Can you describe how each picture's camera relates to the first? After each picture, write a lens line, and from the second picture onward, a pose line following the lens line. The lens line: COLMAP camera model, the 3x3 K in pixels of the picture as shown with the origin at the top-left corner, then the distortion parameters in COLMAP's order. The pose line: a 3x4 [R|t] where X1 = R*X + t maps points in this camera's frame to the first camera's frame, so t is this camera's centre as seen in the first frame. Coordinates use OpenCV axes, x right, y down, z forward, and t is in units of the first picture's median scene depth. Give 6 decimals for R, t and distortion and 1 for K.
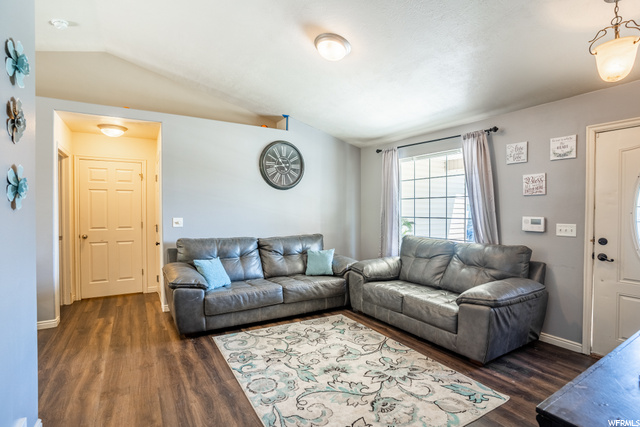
lens RADIAL K [[319.6, 0, 320.0], [0, 319.6, 213.5], [0, 0, 1]] dist [-0.080018, 0.032667]
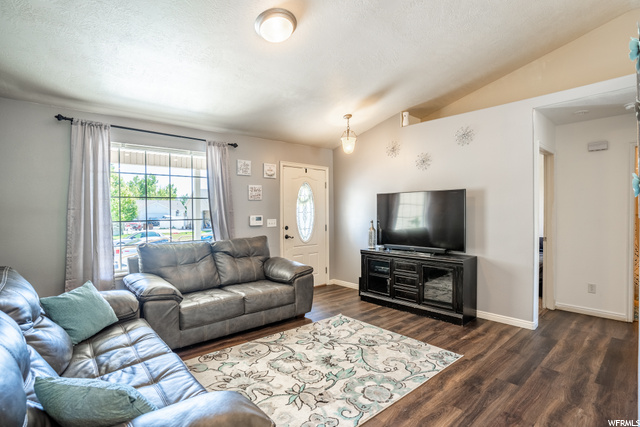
lens RADIAL K [[319.6, 0, 320.0], [0, 319.6, 213.5], [0, 0, 1]] dist [-0.080018, 0.032667]
pose [[-0.191831, -0.012962, 0.981342, -0.893762], [0.015354, 0.999751, 0.016207, -0.018703], [-0.981308, 0.018177, -0.191584, 1.108907]]
